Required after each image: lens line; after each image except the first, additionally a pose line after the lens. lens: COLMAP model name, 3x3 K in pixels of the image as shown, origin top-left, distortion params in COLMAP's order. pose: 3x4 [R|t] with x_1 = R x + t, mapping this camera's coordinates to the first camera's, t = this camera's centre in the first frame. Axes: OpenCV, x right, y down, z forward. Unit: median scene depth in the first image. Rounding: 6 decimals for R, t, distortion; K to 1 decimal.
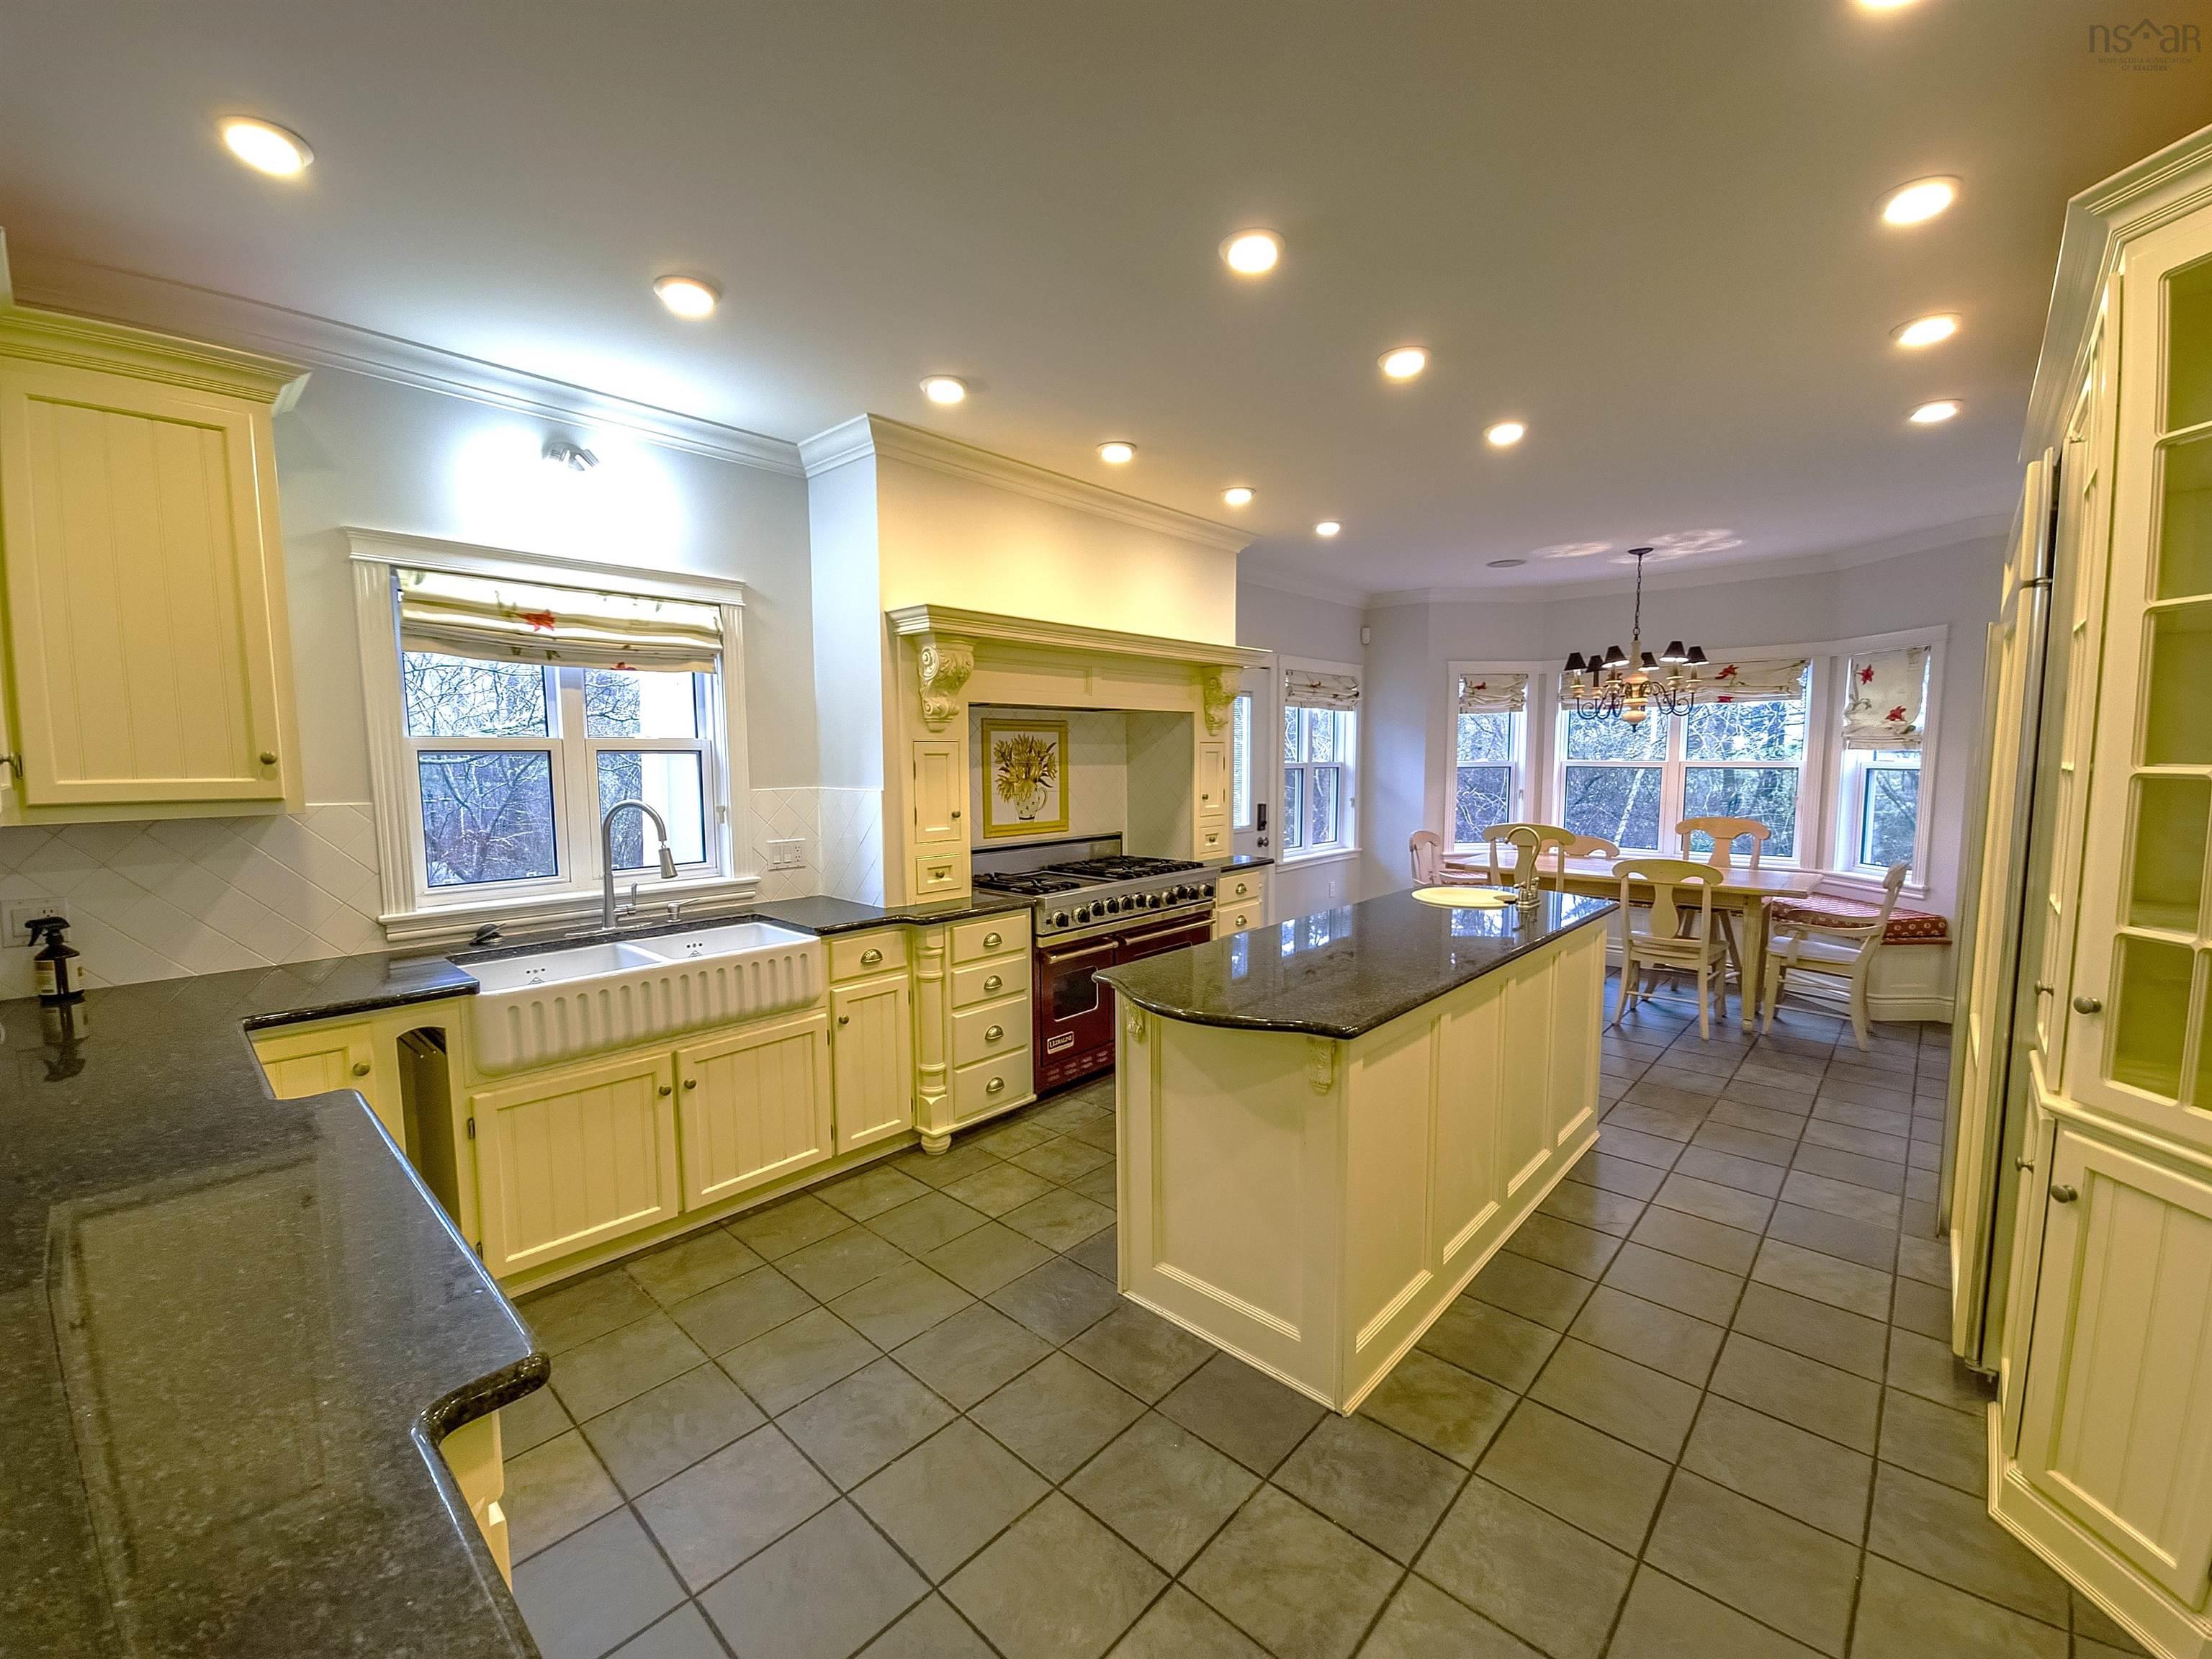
lens RADIAL K [[907.2, 0, 1107.0], [0, 907.2, 841.8], [0, 0, 1]] dist [0.012559, -0.008048]
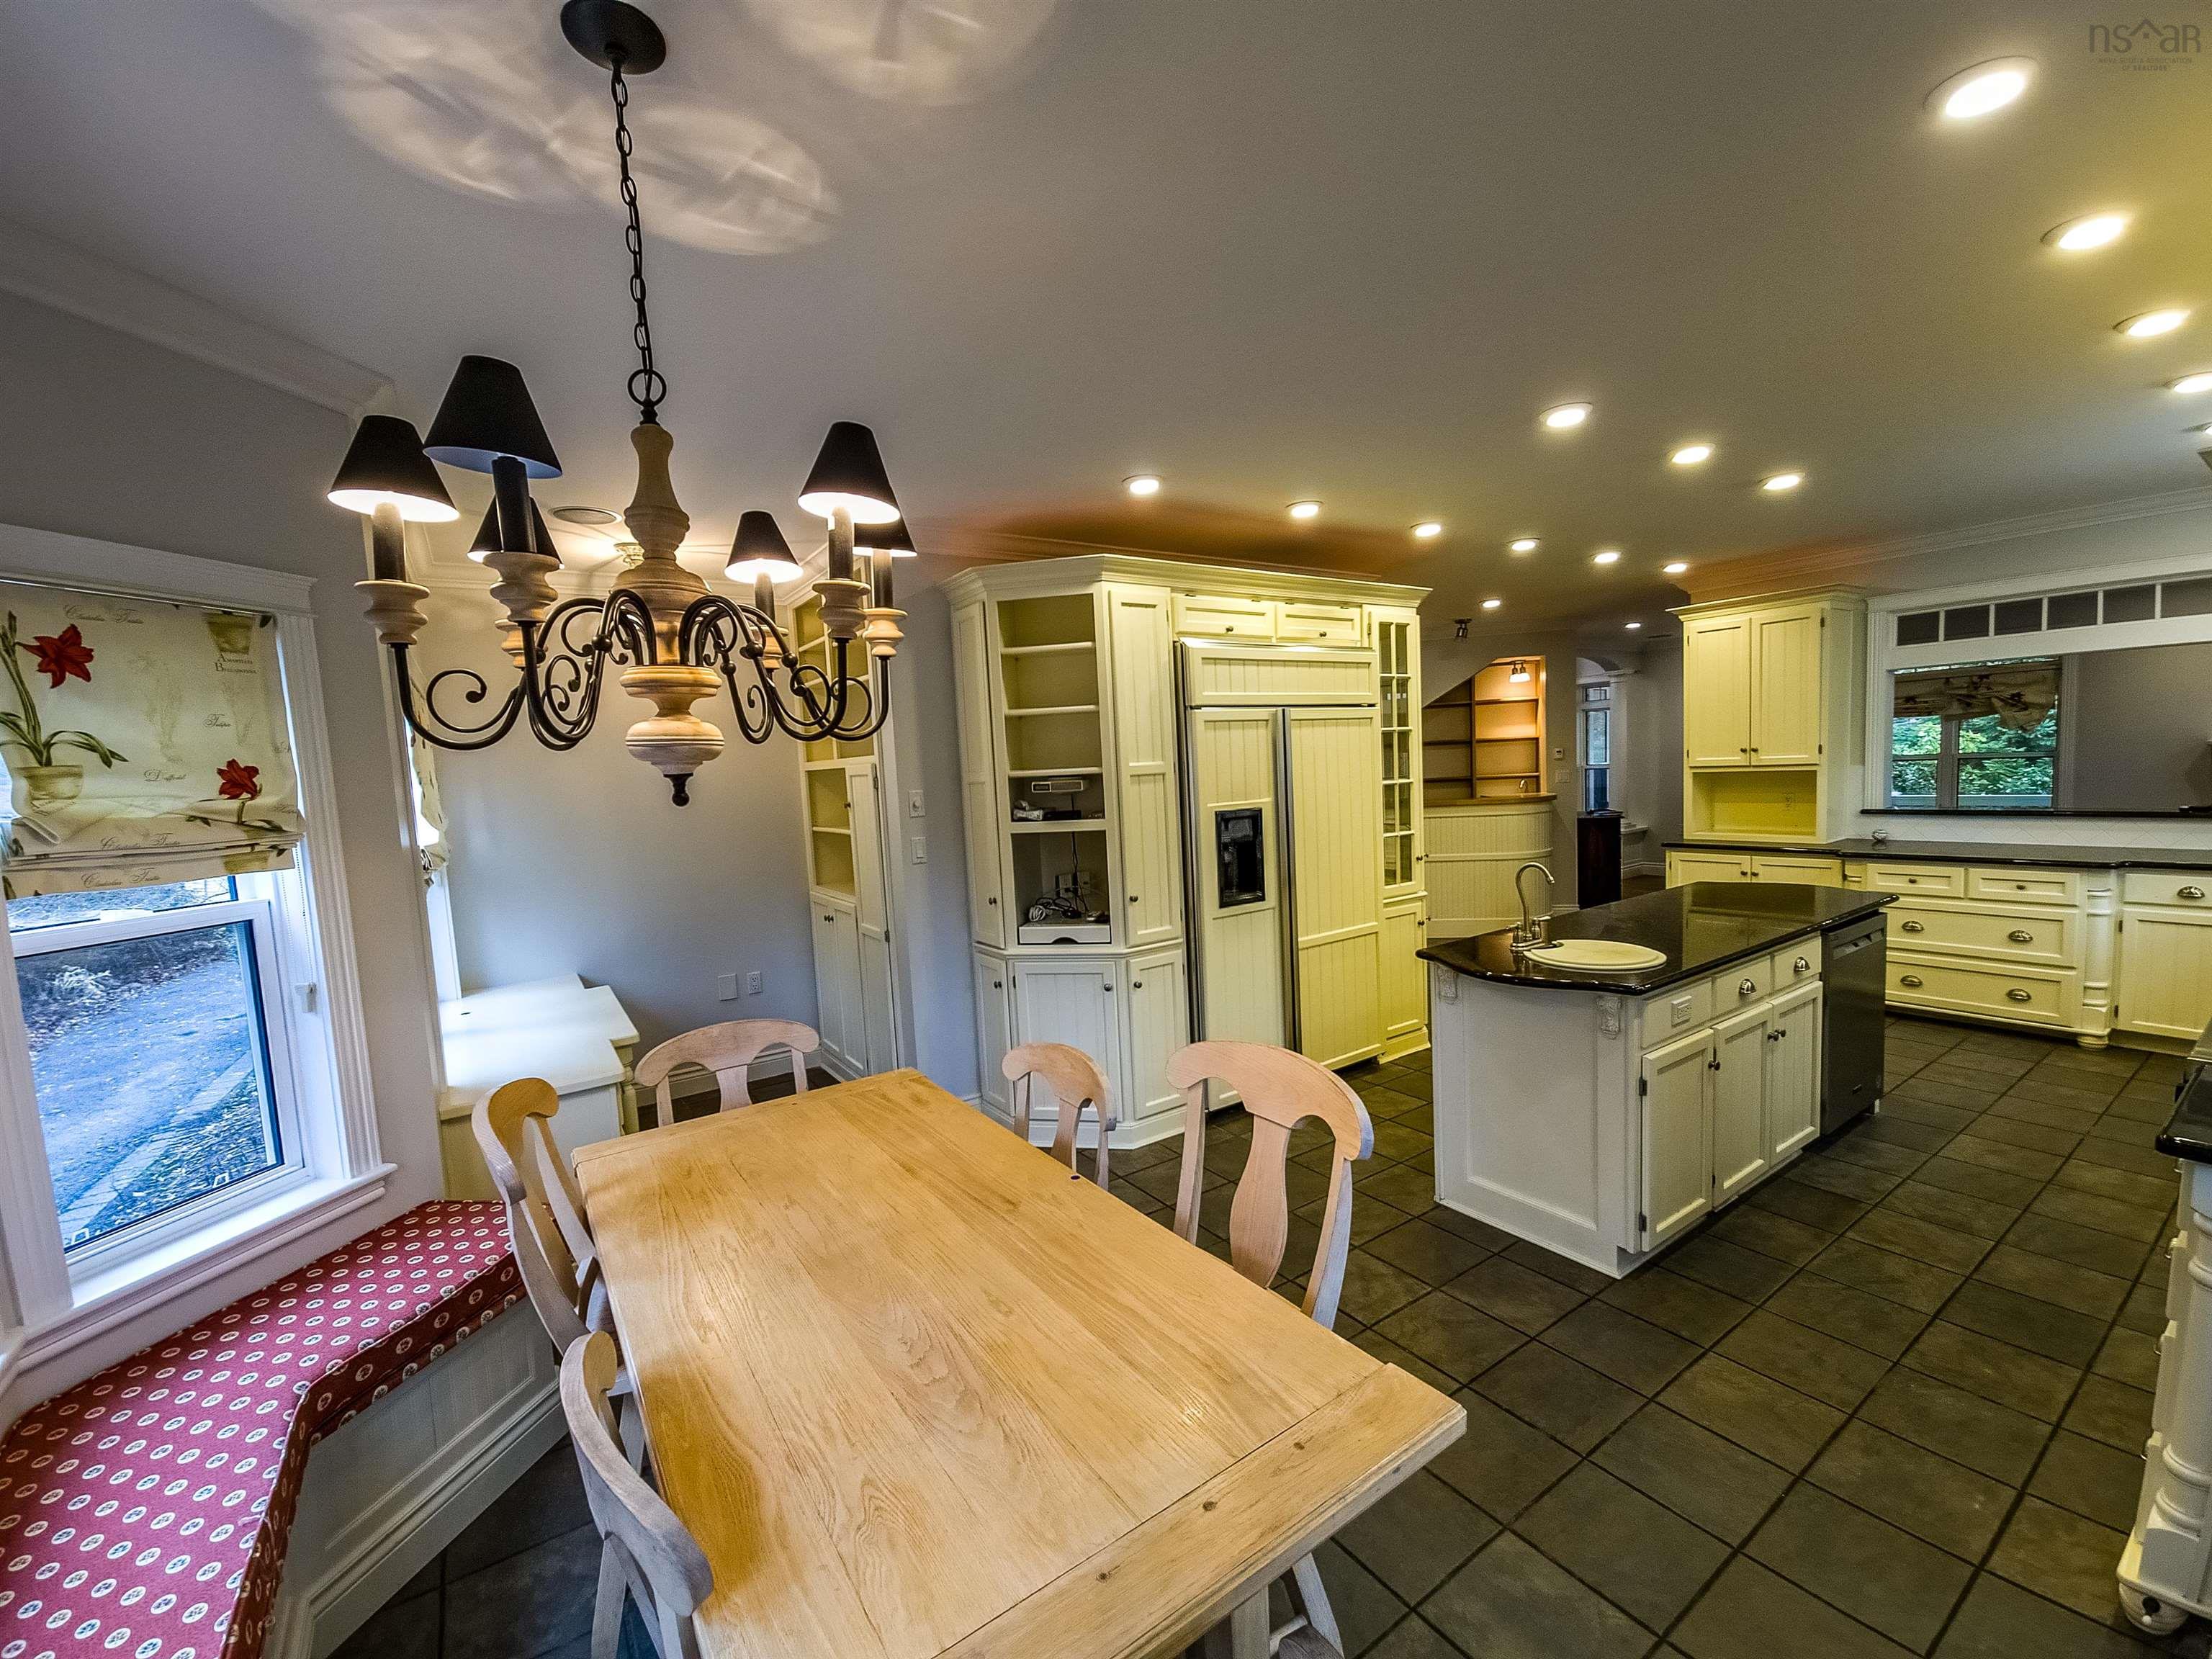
lens RADIAL K [[907.2, 0, 1107.0], [0, 907.2, 841.8], [0, 0, 1]] dist [0.012559, -0.008048]
pose [[-0.972440, 0.038746, 0.229912, 0.656689], [0.081252, 0.980596, 0.178411, -0.231882], [-0.218538, 0.192175, -0.956718, 1.947750]]
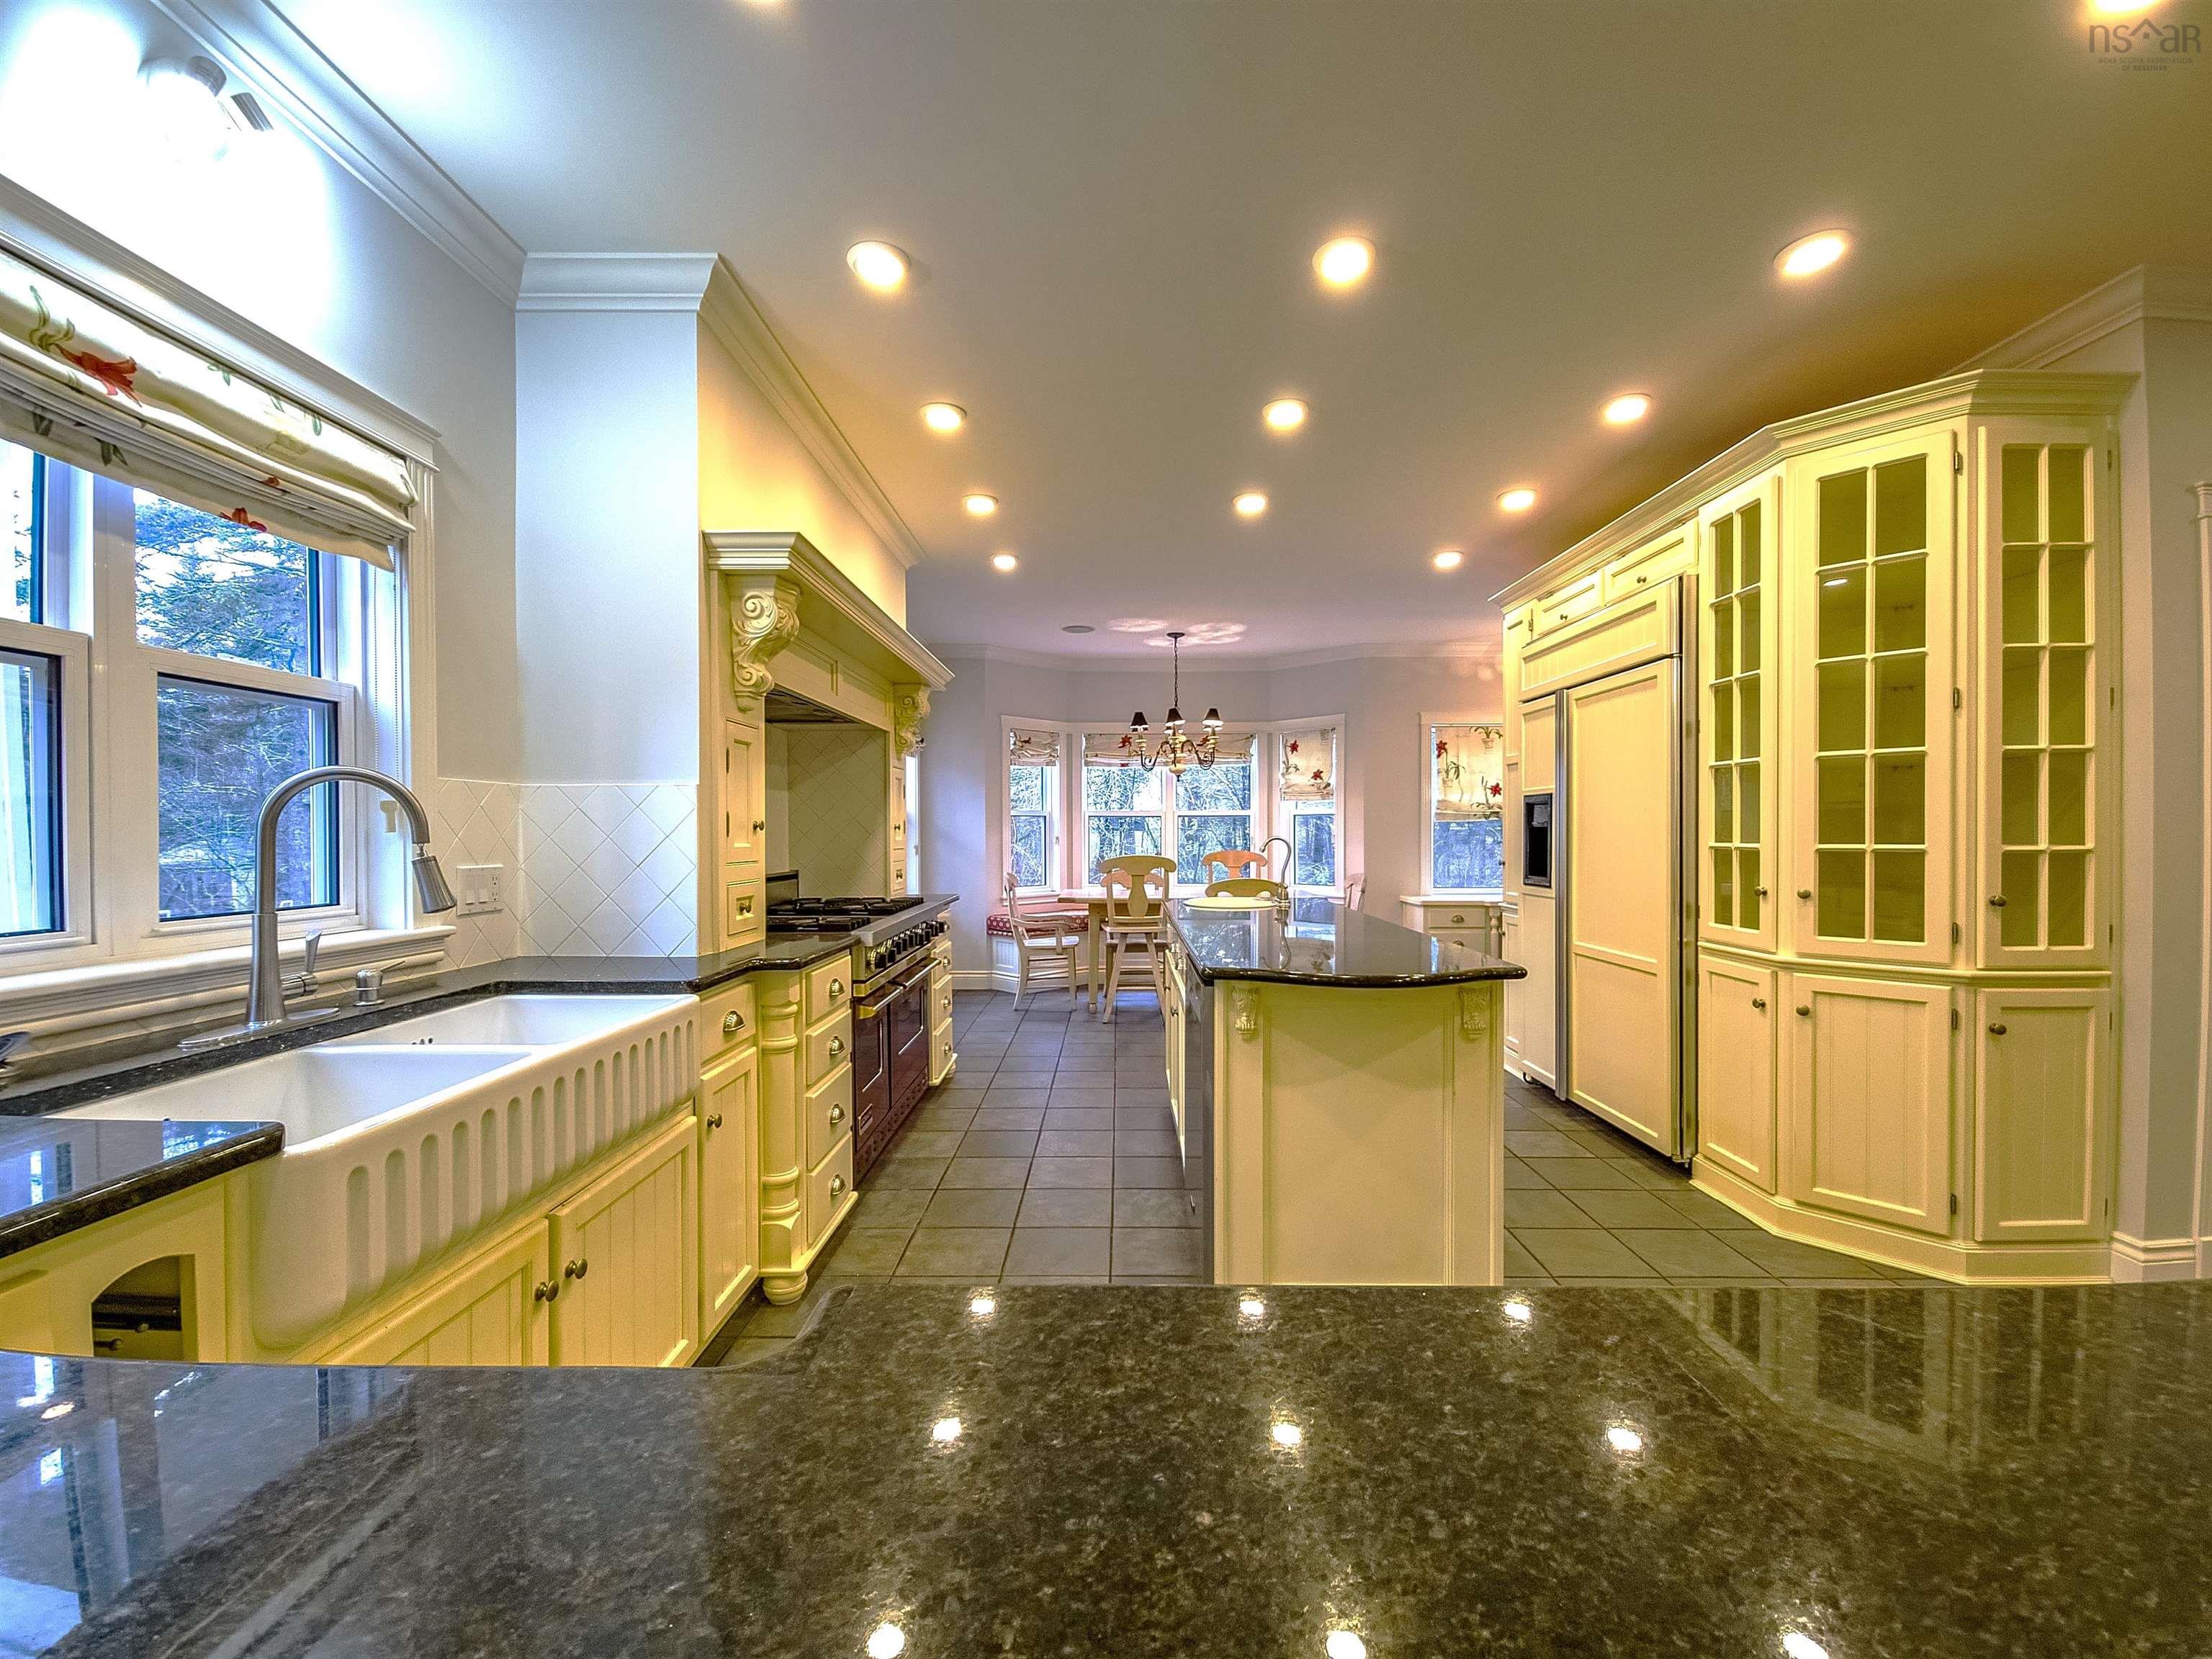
lens RADIAL K [[907.2, 0, 1107.0], [0, 907.2, 841.8], [0, 0, 1]] dist [0.012559, -0.008048]
pose [[0.741555, -0.003881, 0.670881, -0.481852], [0.064831, 0.995718, -0.065900, 0.052460], [-0.667752, 0.092362, 0.738631, 0.287882]]
